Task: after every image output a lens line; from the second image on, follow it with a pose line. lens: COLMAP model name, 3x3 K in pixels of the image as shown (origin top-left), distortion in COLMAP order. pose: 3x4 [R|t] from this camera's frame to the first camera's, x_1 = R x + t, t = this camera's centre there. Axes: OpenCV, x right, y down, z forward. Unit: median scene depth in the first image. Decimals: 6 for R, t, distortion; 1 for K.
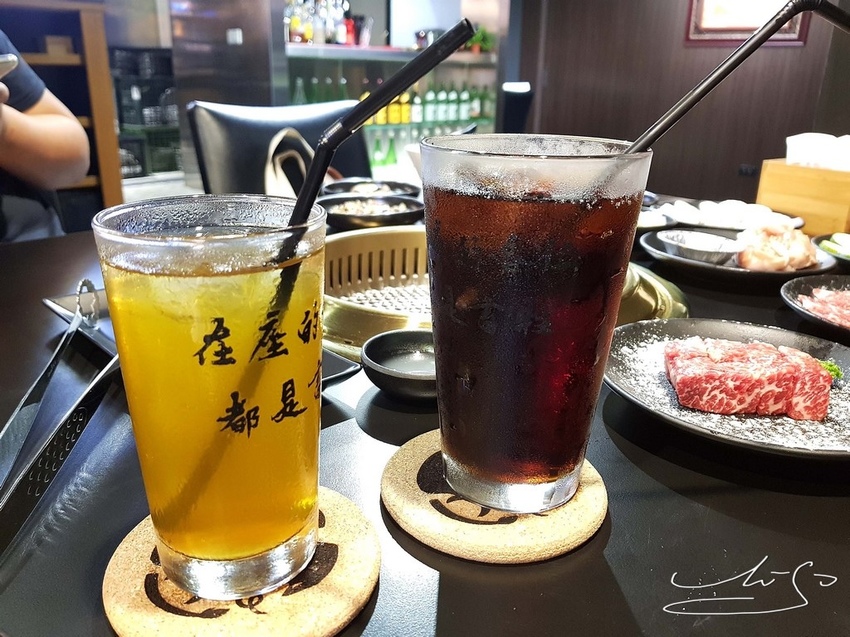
lens RADIAL K [[697.5, 0, 425.0], [0, 697.5, 318.5], [0, 0, 1]] dist [-0.013645, -0.004313]
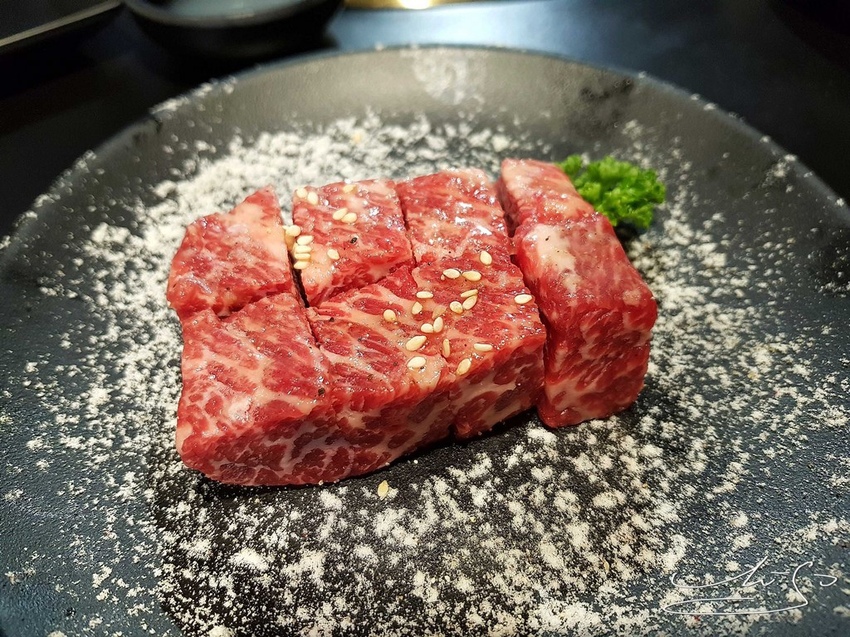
lens RADIAL K [[710.5, 0, 425.0], [0, 710.5, 318.5], [0, 0, 1]] dist [-0.044729, -0.008474]
pose [[0.932383, -0.299373, 0.202576, 0.420242], [0.157209, 0.840488, 0.518523, -0.090784], [-0.325495, -0.451615, 0.830721, 0.761613]]
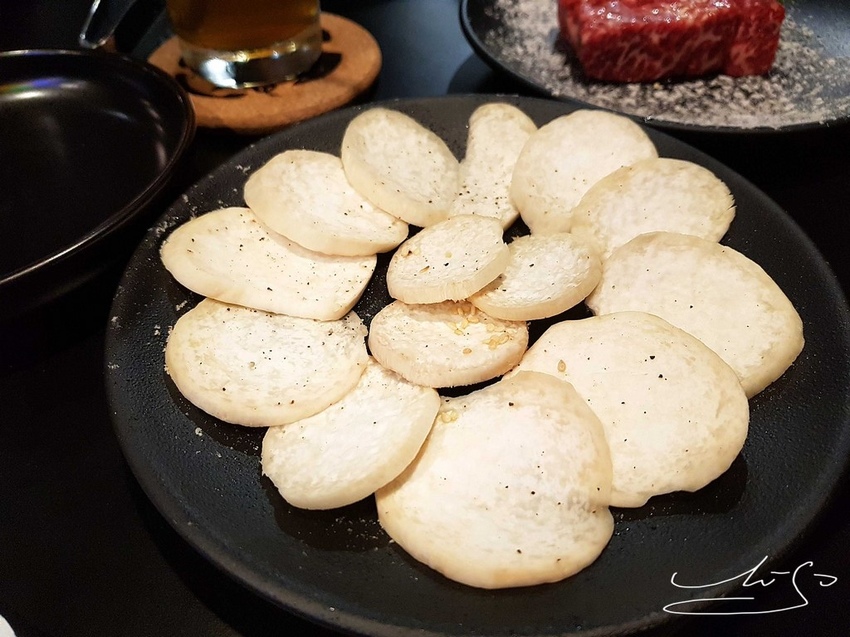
lens RADIAL K [[710.5, 0, 425.0], [0, 710.5, 318.5], [0, 0, 1]] dist [-0.044729, -0.008474]
pose [[0.970269, -0.197383, 0.140065, 0.058414], [0.114024, 0.883251, 0.454825, -0.004662], [-0.213487, -0.425332, 0.879498, 0.304833]]
